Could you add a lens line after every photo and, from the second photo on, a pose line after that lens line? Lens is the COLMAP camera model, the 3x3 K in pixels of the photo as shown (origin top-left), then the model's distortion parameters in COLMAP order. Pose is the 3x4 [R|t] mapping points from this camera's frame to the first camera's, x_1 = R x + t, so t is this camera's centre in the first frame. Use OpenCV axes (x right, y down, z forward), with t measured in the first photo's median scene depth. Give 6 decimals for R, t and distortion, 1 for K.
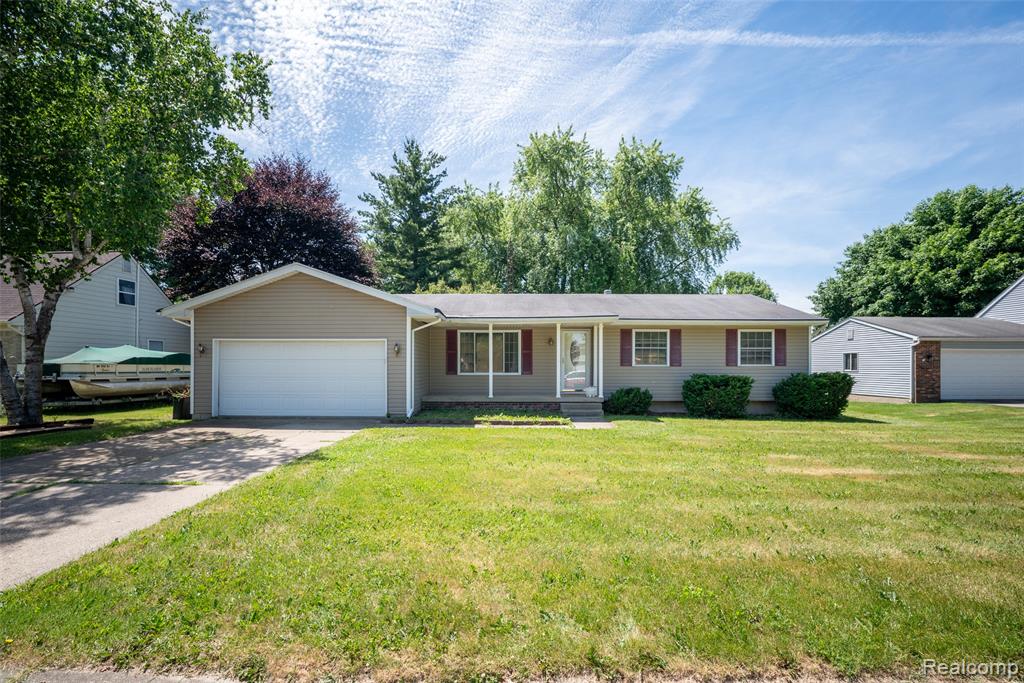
lens RADIAL K [[449.2, 0, 512.5], [0, 449.2, 363.2], [0, 0, 1]] dist [0.000529, 0.000088]
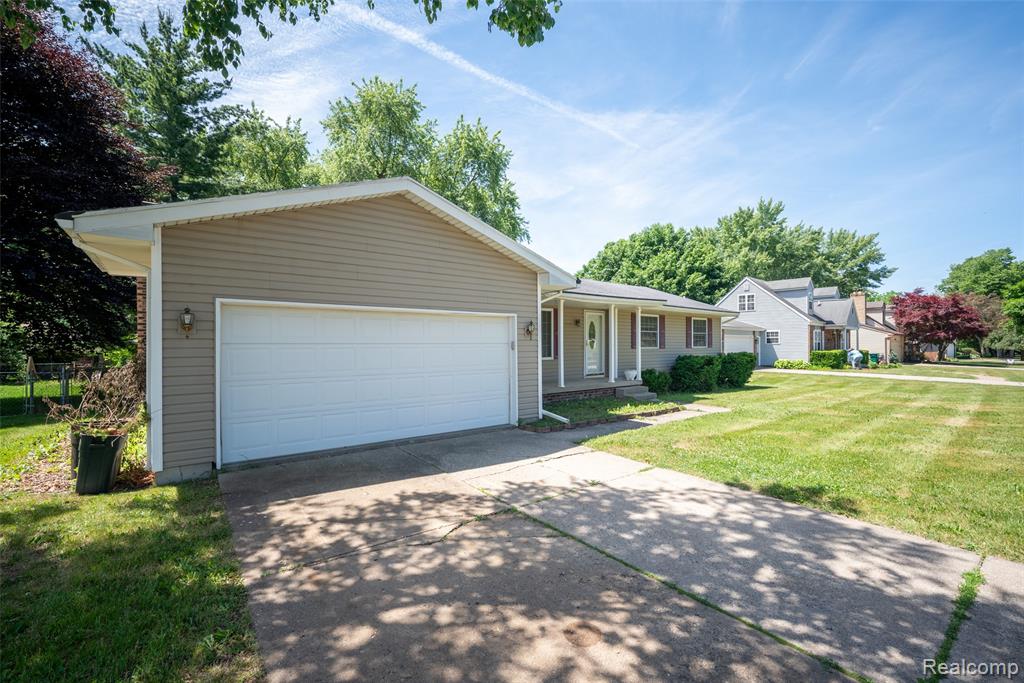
lens RADIAL K [[447.5, 0, 512.0], [0, 447.5, 341.5], [0, 0, 1]] dist [0.000771, 0.000118]
pose [[0.787782, 0.004013, 0.615941, -0.600403], [-0.002910, 0.999992, -0.002794, -0.006870], [-0.615947, 0.000408, 0.787787, 0.355841]]
